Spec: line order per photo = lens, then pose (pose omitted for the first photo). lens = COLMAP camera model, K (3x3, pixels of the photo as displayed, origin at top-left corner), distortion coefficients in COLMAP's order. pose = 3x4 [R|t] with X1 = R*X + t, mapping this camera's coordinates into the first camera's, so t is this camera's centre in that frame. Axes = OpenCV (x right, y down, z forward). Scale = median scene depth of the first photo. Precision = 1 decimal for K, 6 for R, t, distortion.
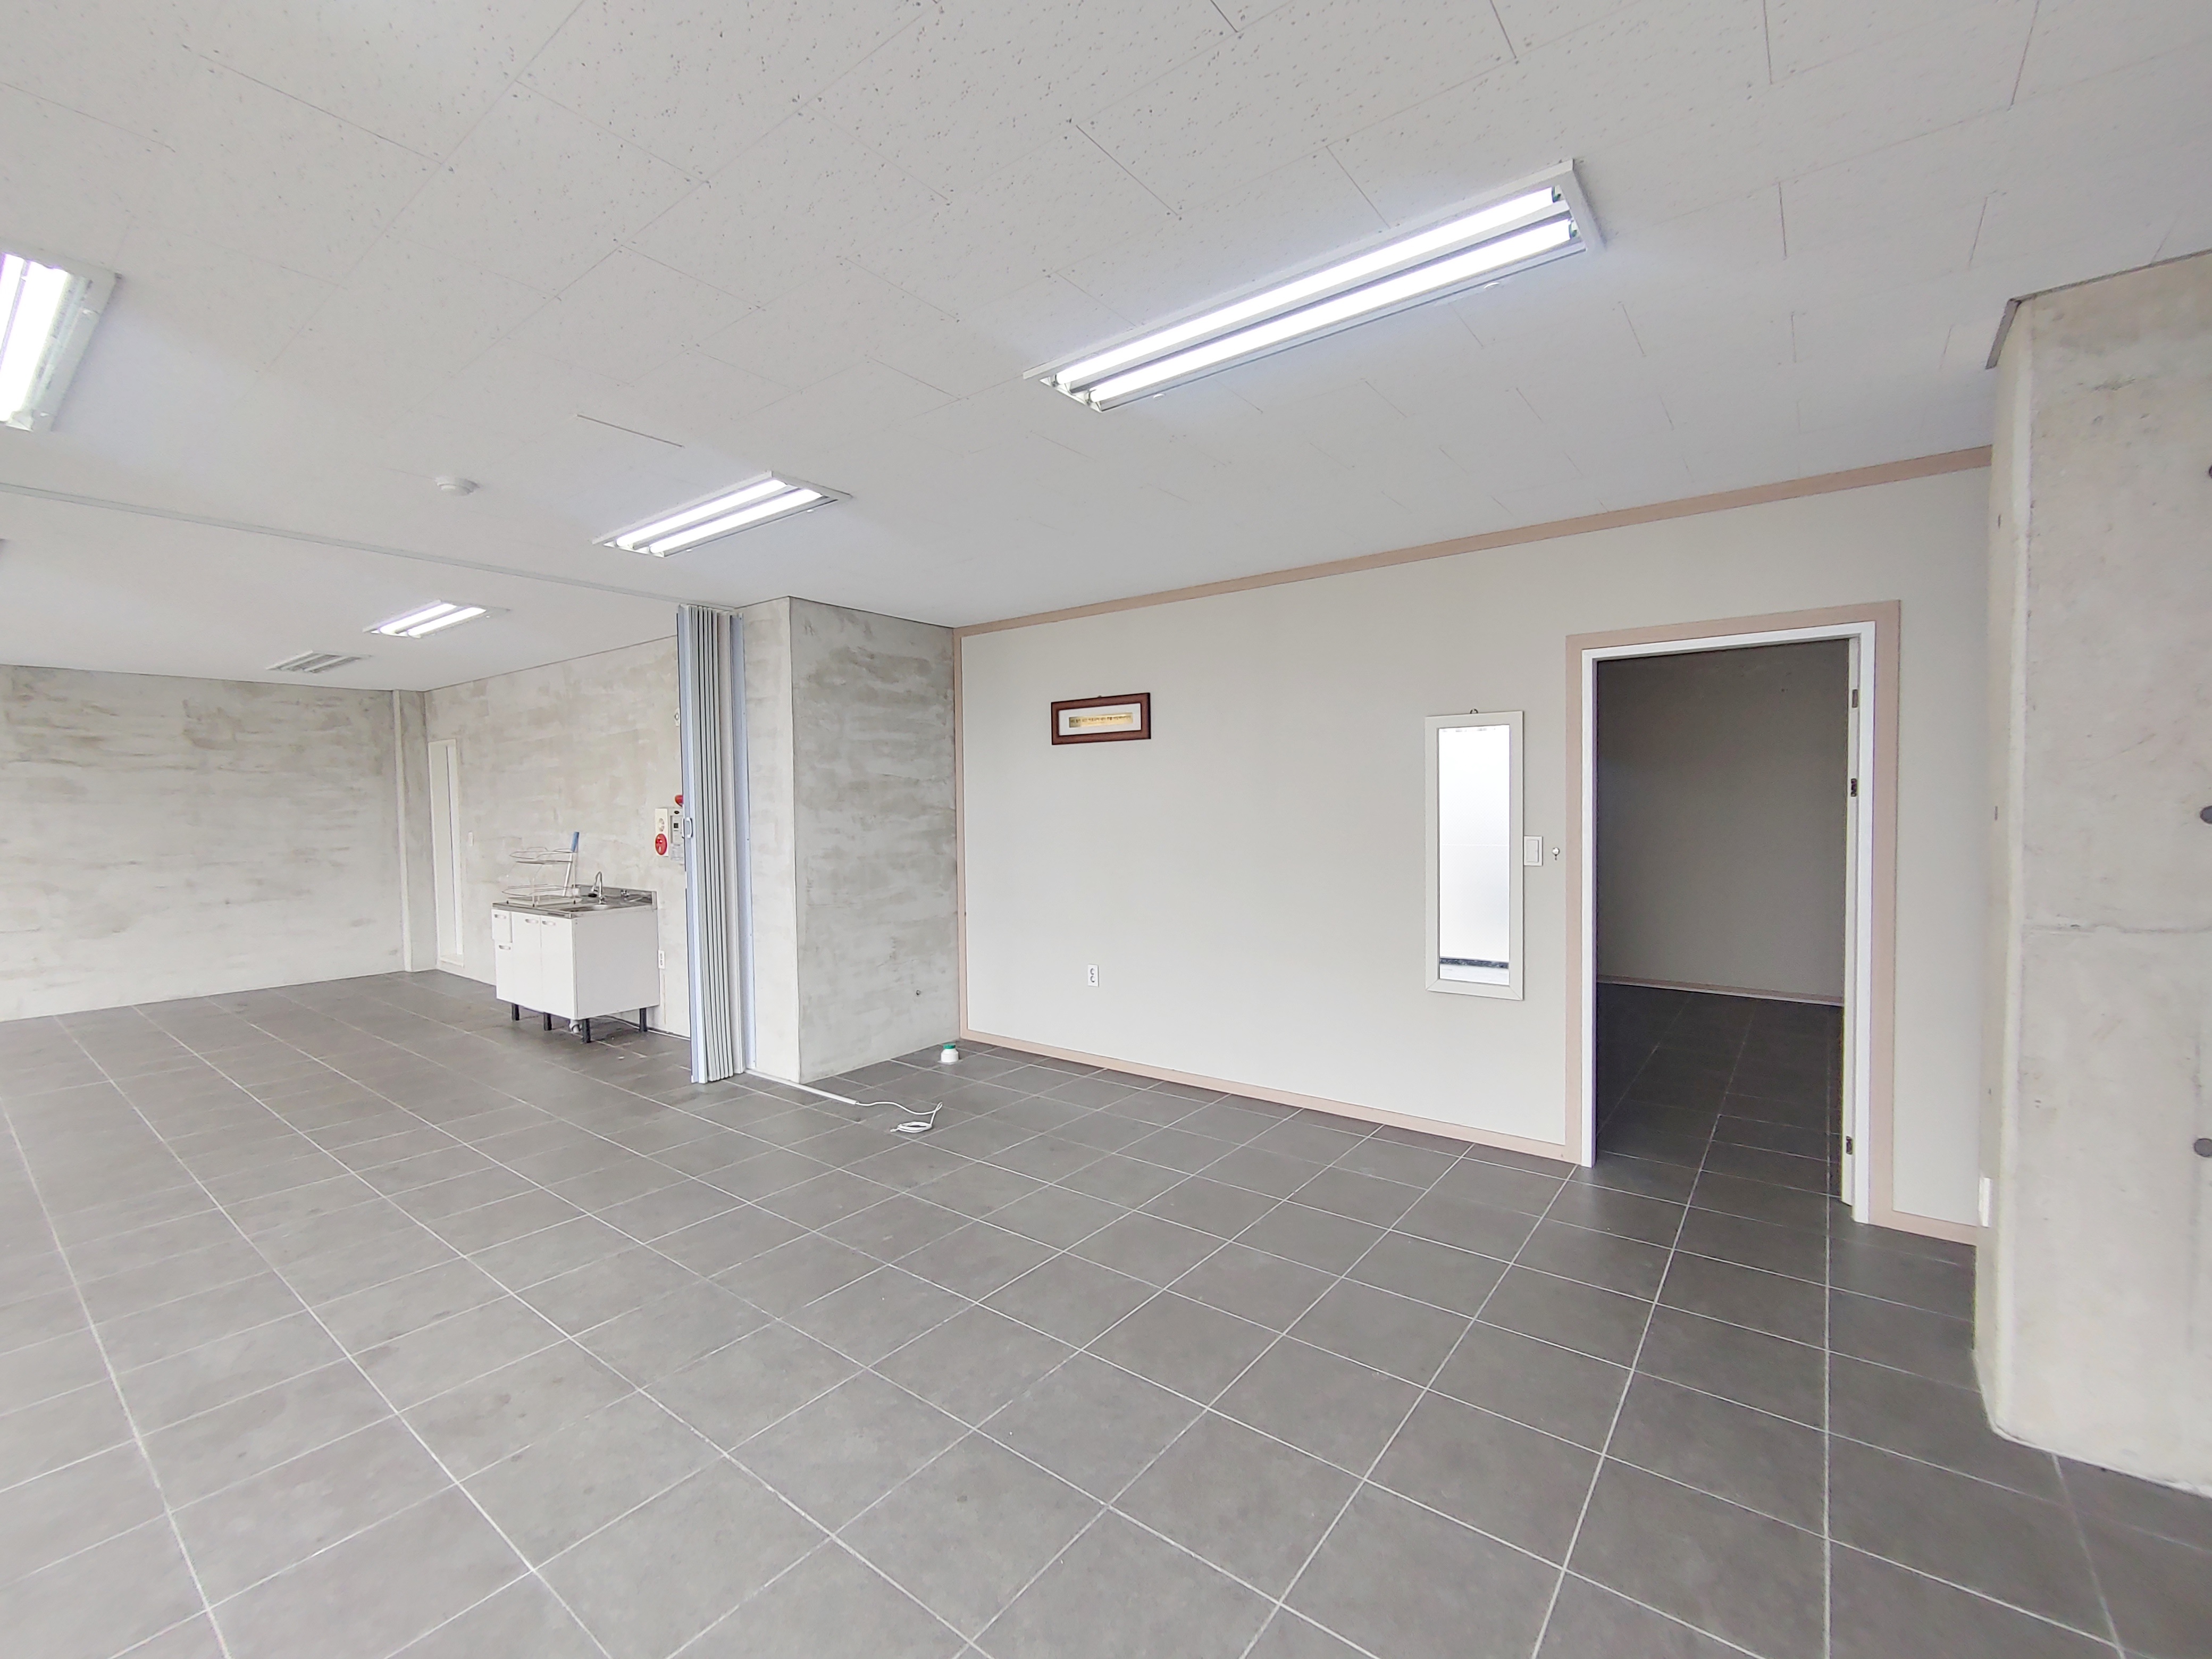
lens RADIAL K [[937.3, 0, 1106.0], [0, 937.3, 829.5], [0, 0, 1]] dist [0.001137, -0.000137]
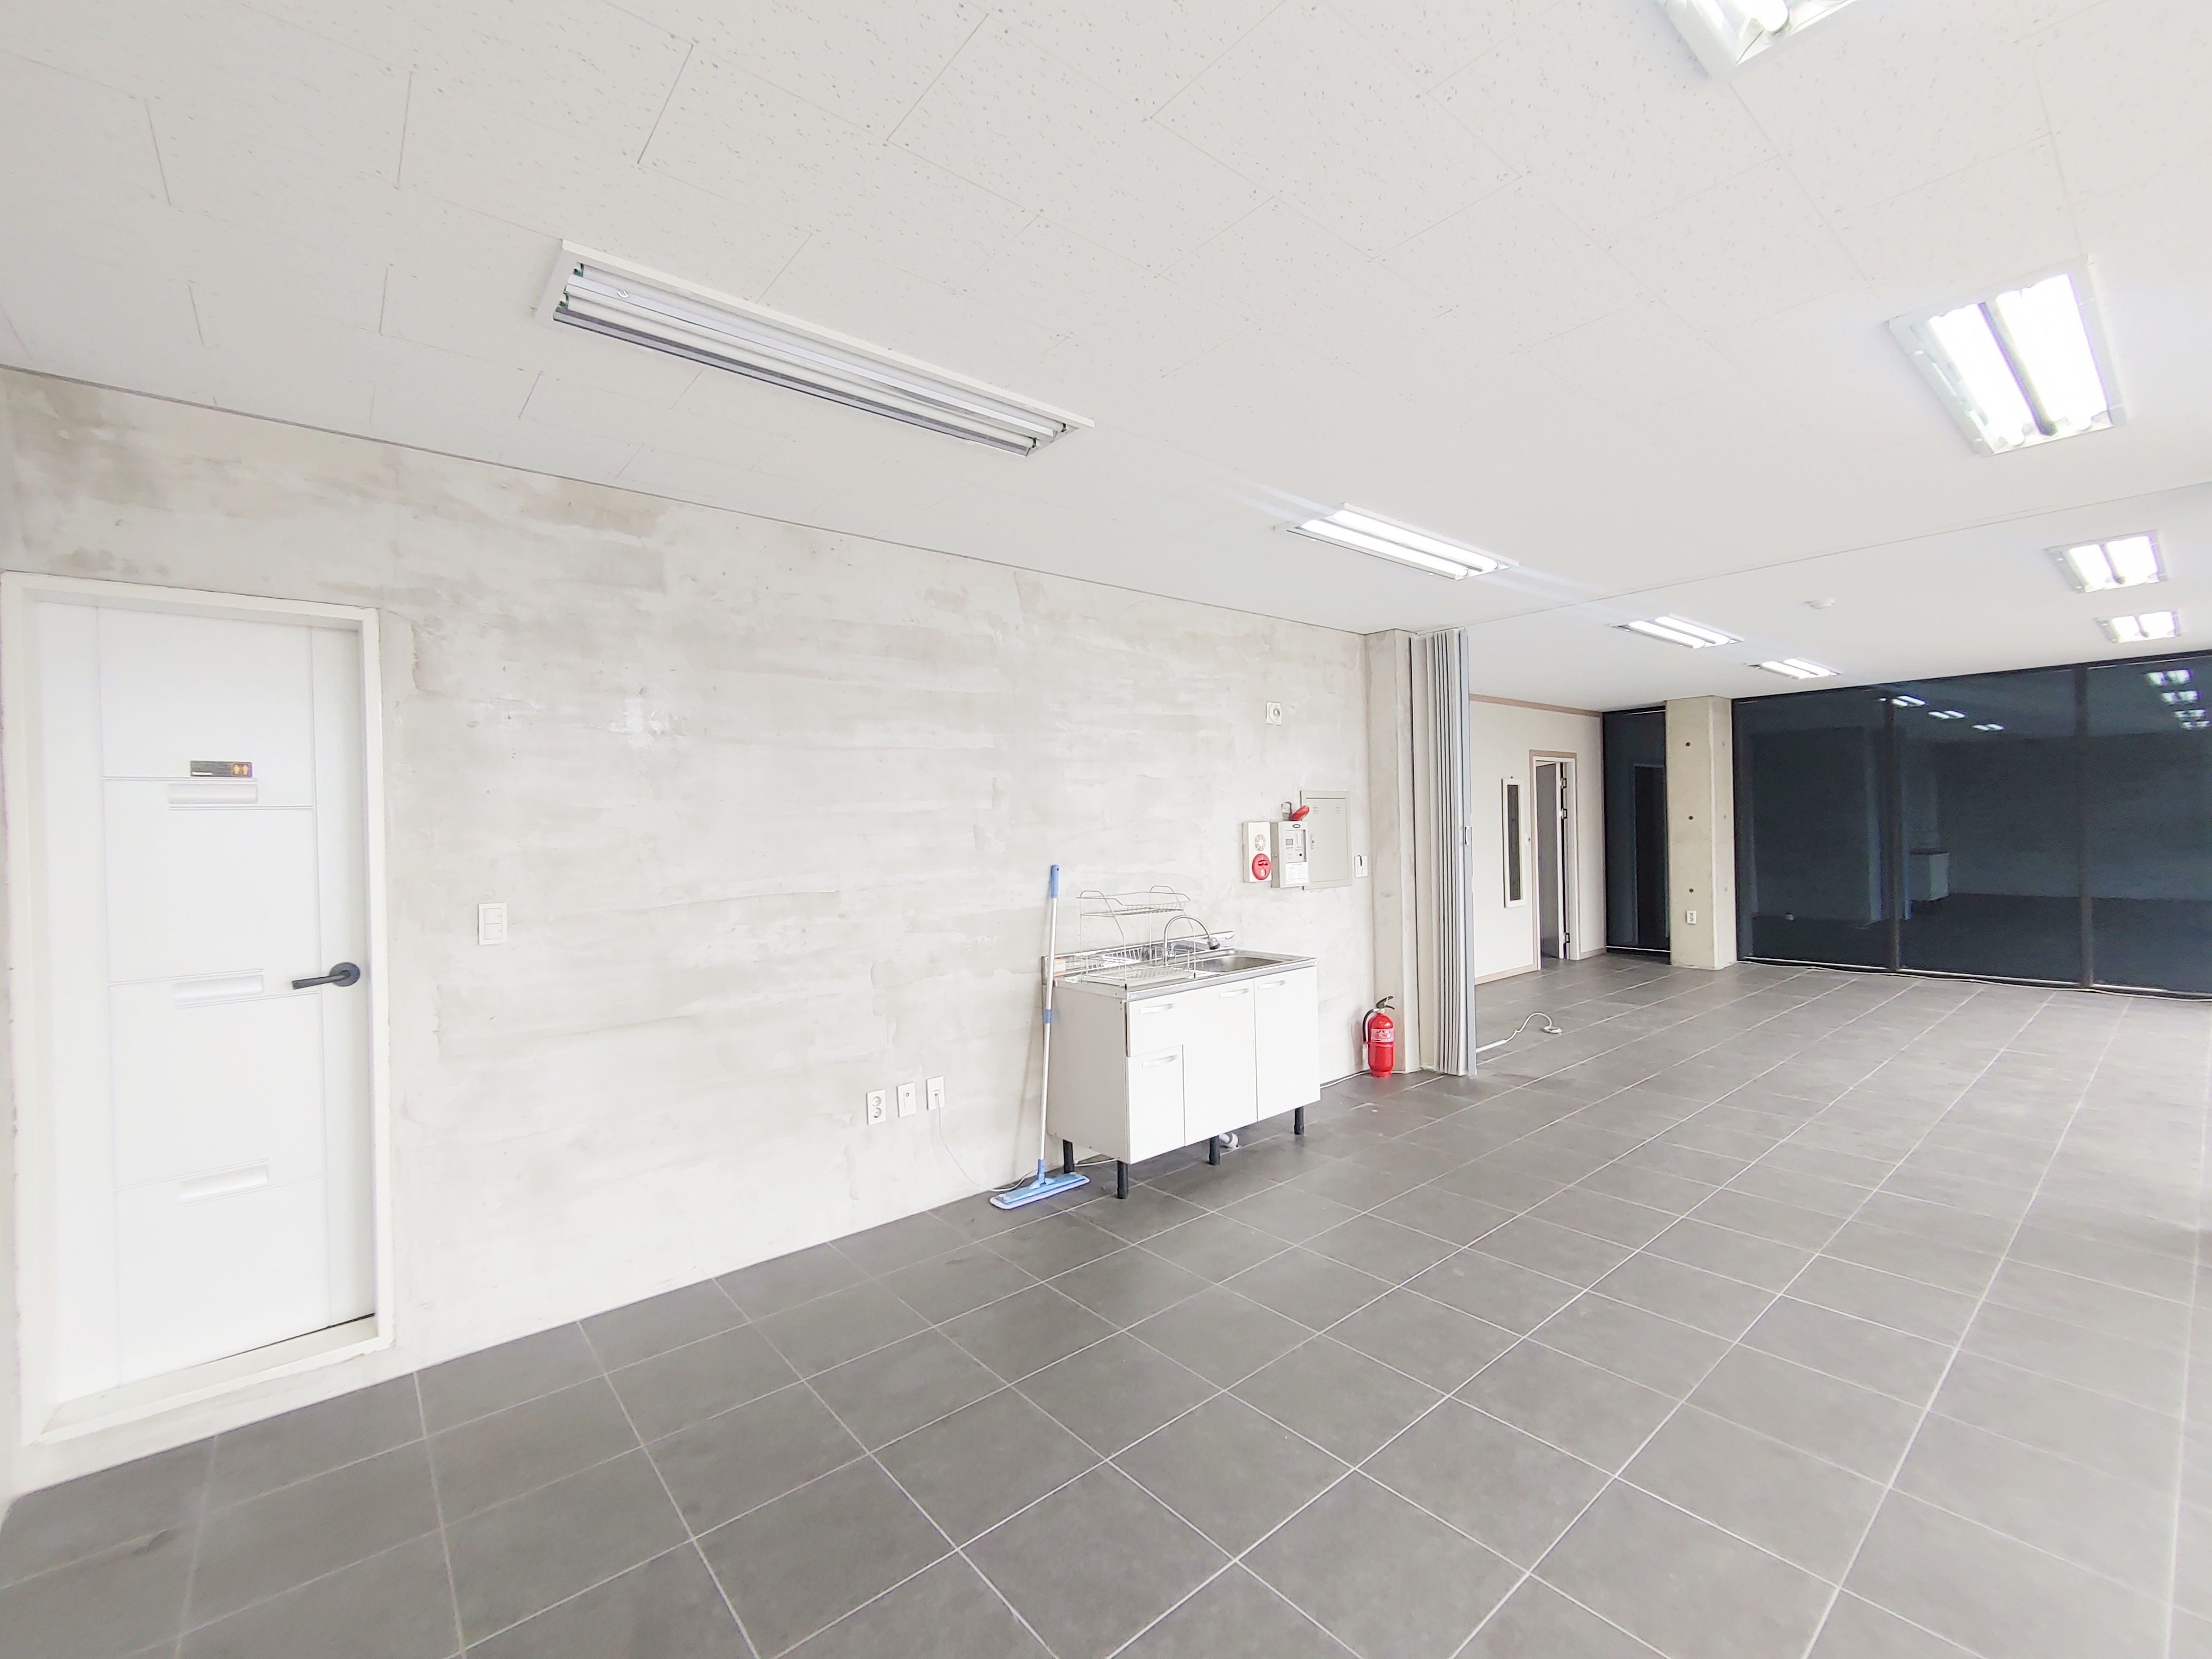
lens RADIAL K [[937.3, 0, 1106.0], [0, 937.3, 829.5], [0, 0, 1]] dist [0.001137, -0.000137]
pose [[0.212526, 0.009645, 0.977108, -1.129050], [0.053571, 0.998332, -0.021506, -0.005254], [-0.975686, 0.056915, 0.211655, 0.841978]]
